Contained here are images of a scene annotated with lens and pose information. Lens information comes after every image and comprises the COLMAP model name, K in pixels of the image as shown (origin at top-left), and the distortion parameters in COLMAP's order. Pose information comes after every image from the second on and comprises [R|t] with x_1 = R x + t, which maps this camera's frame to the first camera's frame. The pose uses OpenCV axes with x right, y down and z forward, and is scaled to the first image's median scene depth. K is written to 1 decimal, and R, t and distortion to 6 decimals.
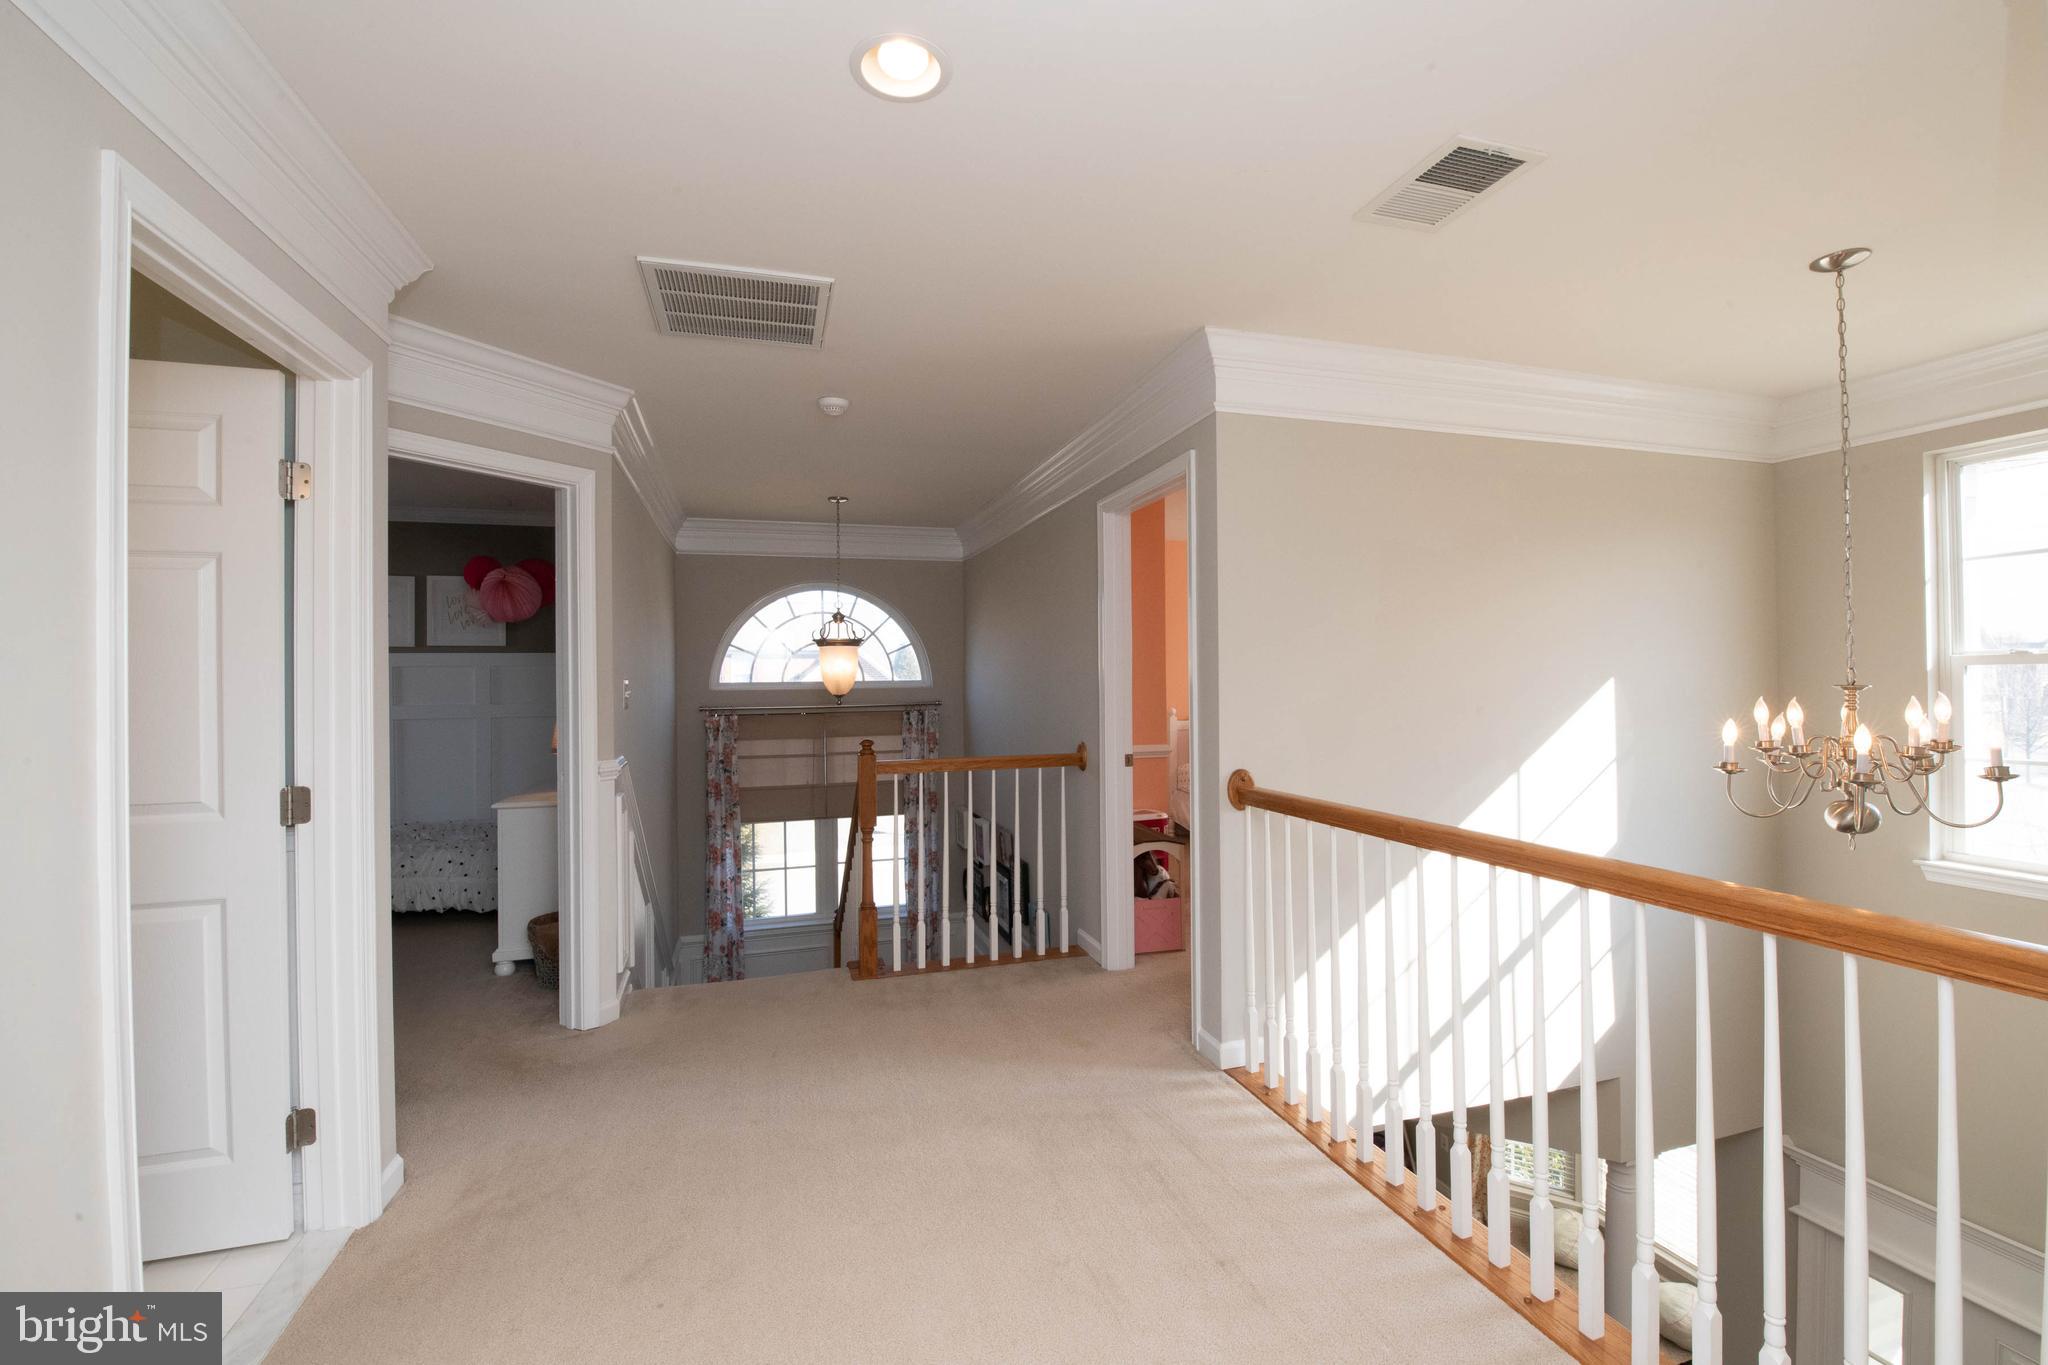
lens RADIAL K [[881.2, 0, 1027.5], [0, 881.2, 677.6], [0, 0, 1]] dist [-0.015115, -0.004133]
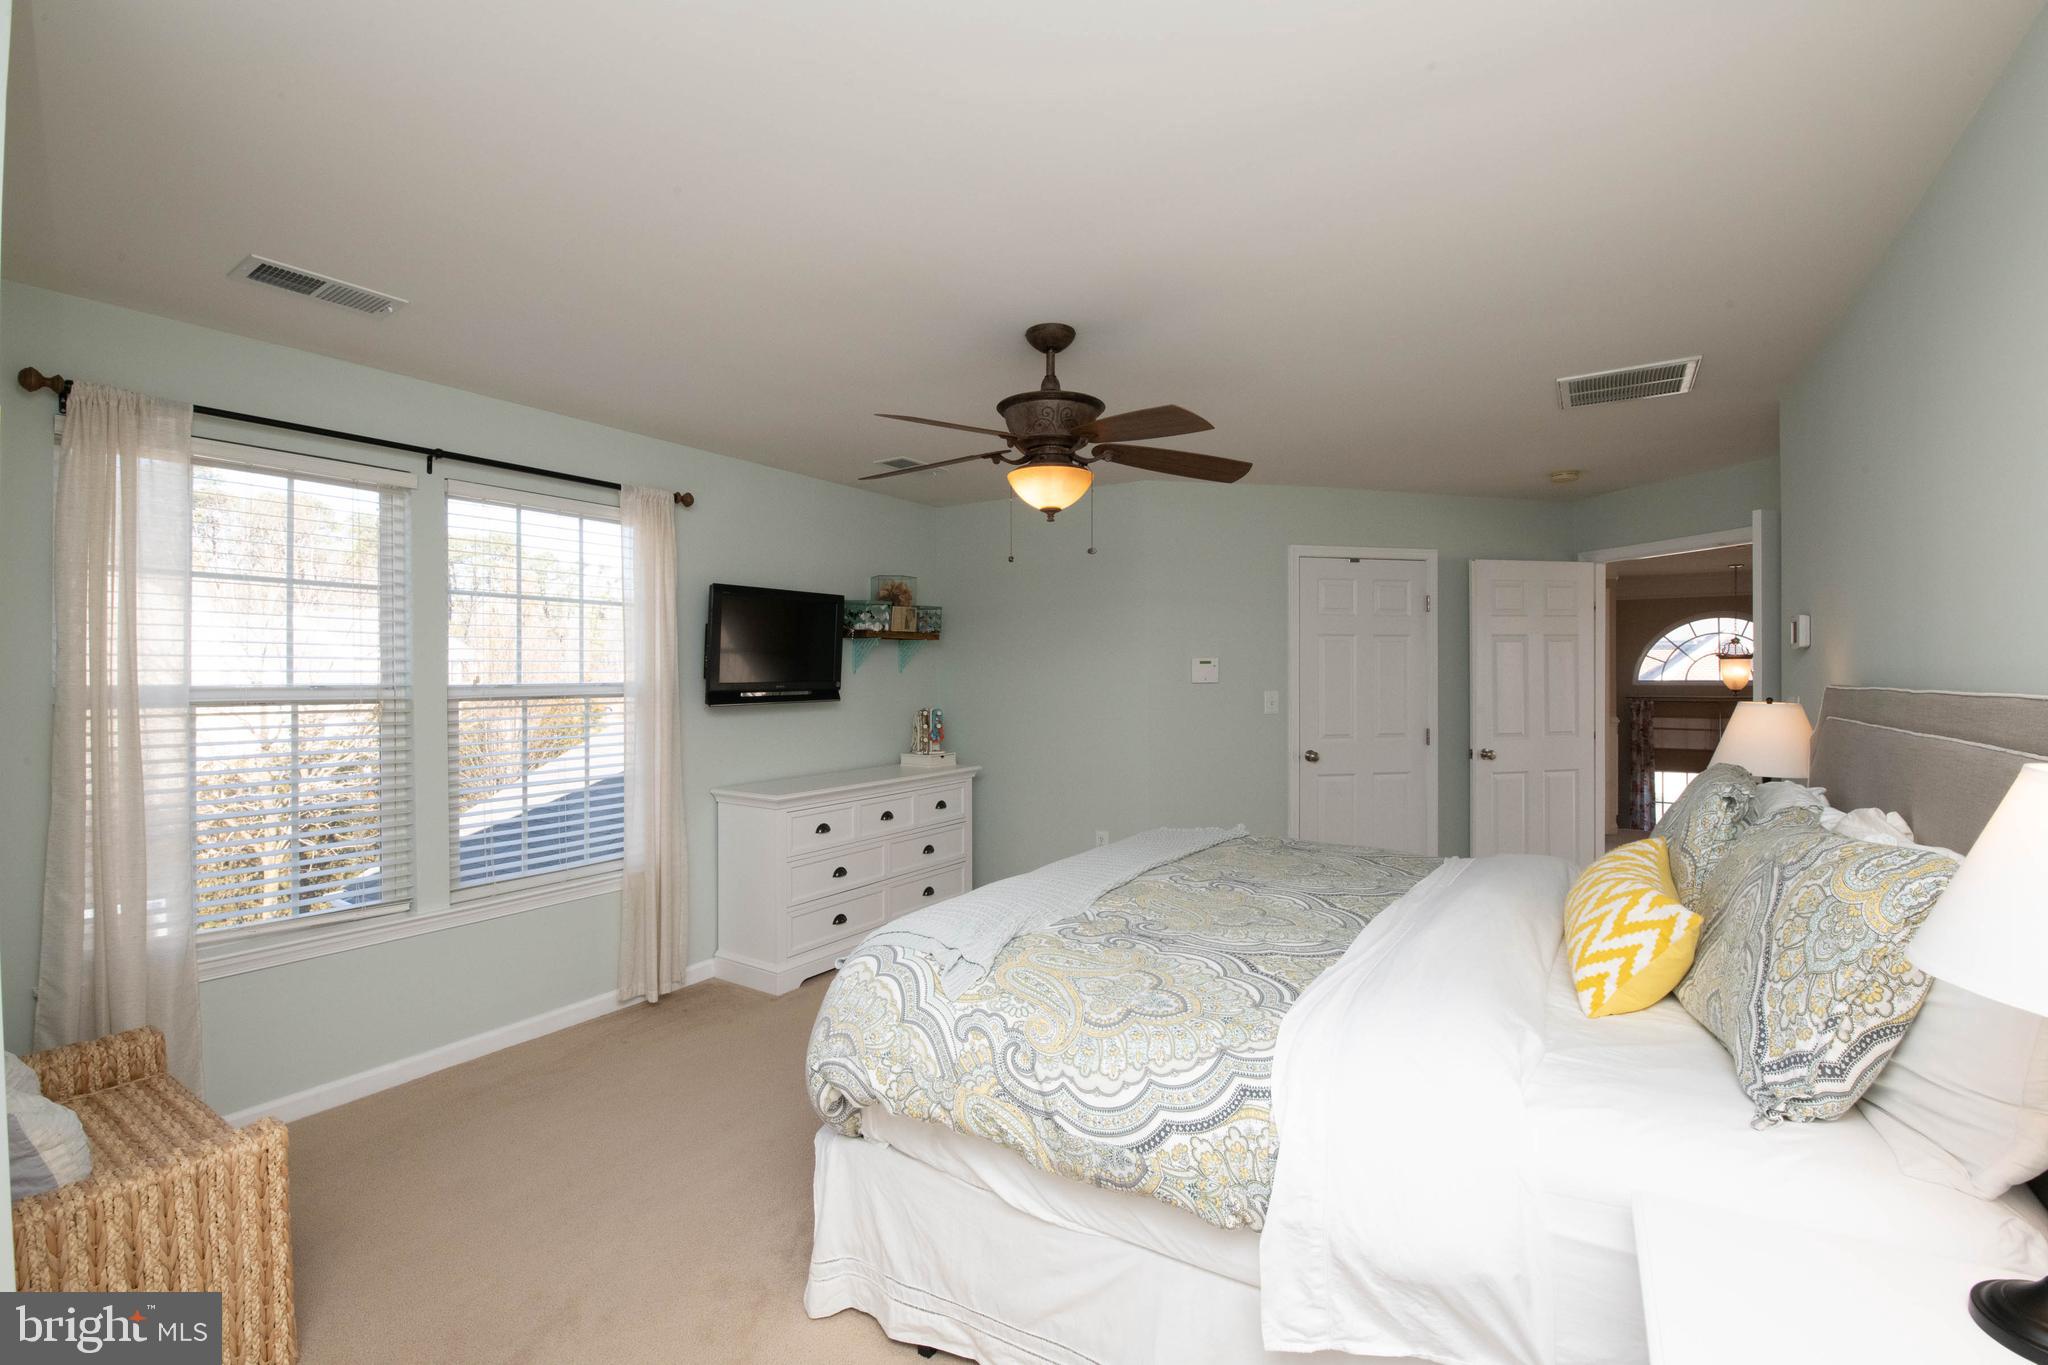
lens RADIAL K [[881.2, 0, 1027.4], [0, 881.2, 678.2], [0, 0, 1]] dist [-0.015115, -0.004133]
pose [[0.644457, 0.008421, -0.764595, 0.144265], [0.000632, 0.999933, 0.011546, -0.017112], [0.764641, -0.007924, 0.644408, -0.870569]]
